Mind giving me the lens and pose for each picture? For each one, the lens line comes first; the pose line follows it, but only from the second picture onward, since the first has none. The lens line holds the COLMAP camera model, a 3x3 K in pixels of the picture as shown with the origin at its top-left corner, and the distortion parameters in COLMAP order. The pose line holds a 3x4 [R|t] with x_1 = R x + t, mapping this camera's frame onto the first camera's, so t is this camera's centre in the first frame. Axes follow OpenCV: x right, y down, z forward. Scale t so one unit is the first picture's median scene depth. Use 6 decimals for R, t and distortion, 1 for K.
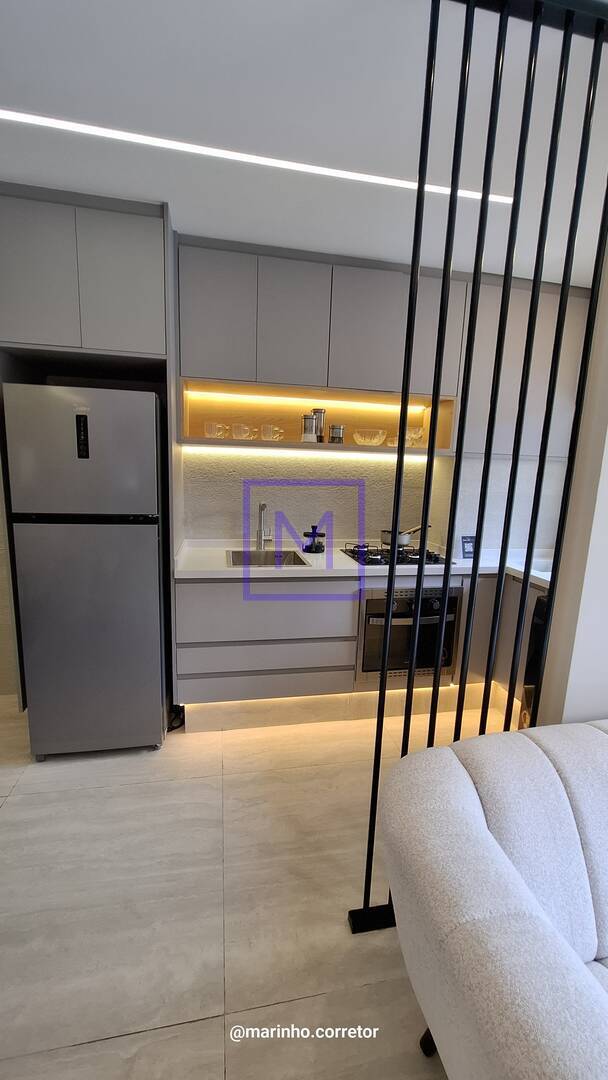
lens RADIAL K [[427.3, 0, 303.1], [0, 427.3, 538.6], [0, 0, 1]] dist [-0.006776, 0.002492]
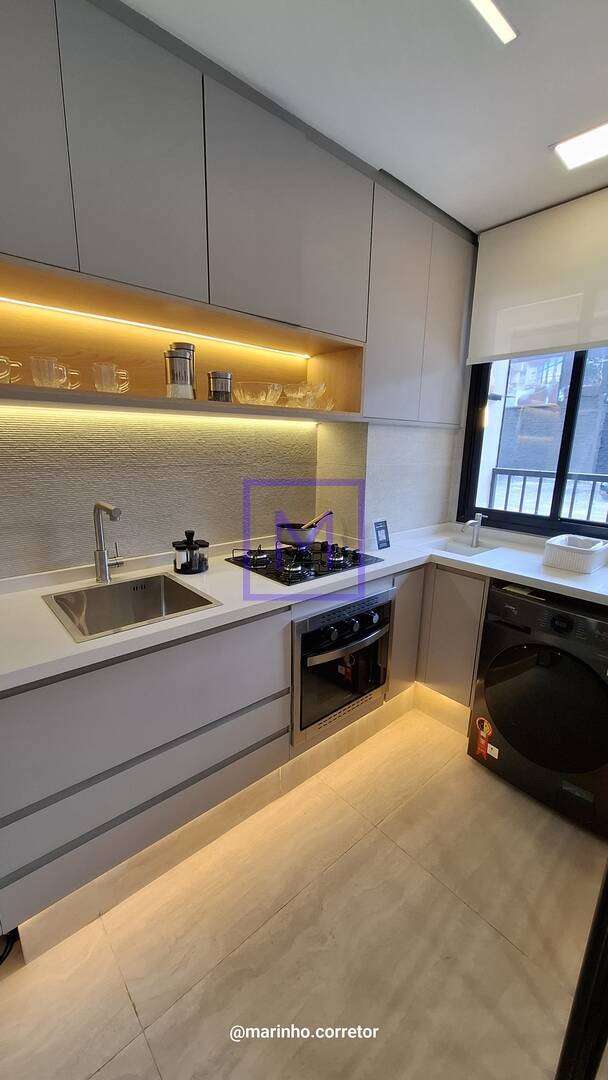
lens RADIAL K [[427.3, 0, 303.0], [0, 427.3, 541.4], [0, 0, 1]] dist [-0.006776, 0.002492]
pose [[0.860493, -0.133174, 0.491749, -0.158824], [0.088989, 0.989681, 0.112304, -0.077956], [-0.501630, -0.052876, 0.863465, 0.379337]]
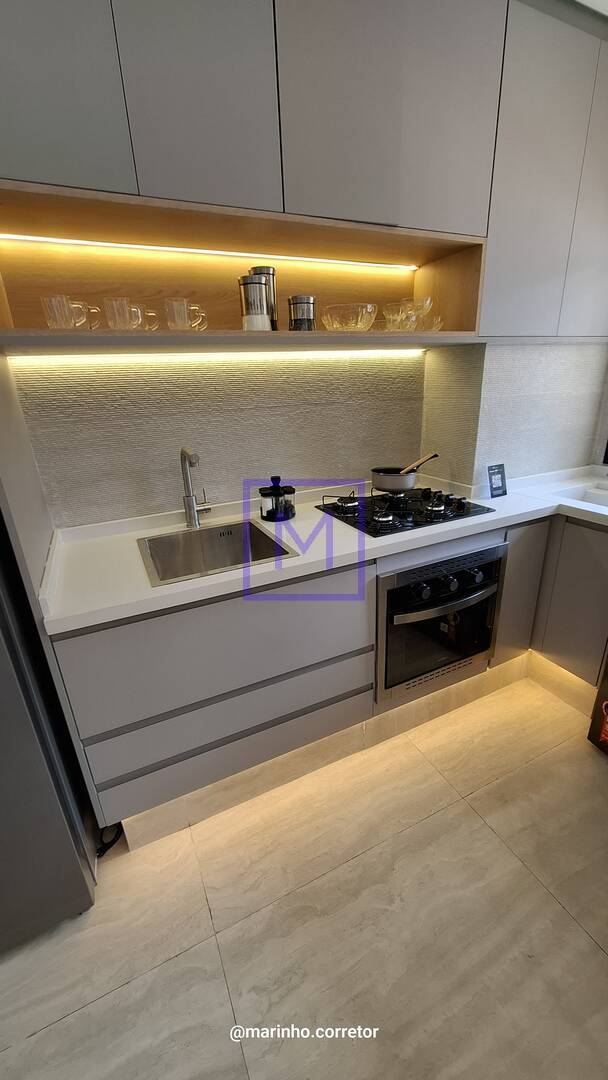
lens RADIAL K [[427.3, 0, 304.7], [0, 427.3, 540.2], [0, 0, 1]] dist [-0.006776, 0.002492]
pose [[0.964029, -0.158353, 0.213475, -0.087308], [0.113041, 0.971163, 0.209914, -0.071650], [-0.240560, -0.178232, 0.954130, 0.405994]]
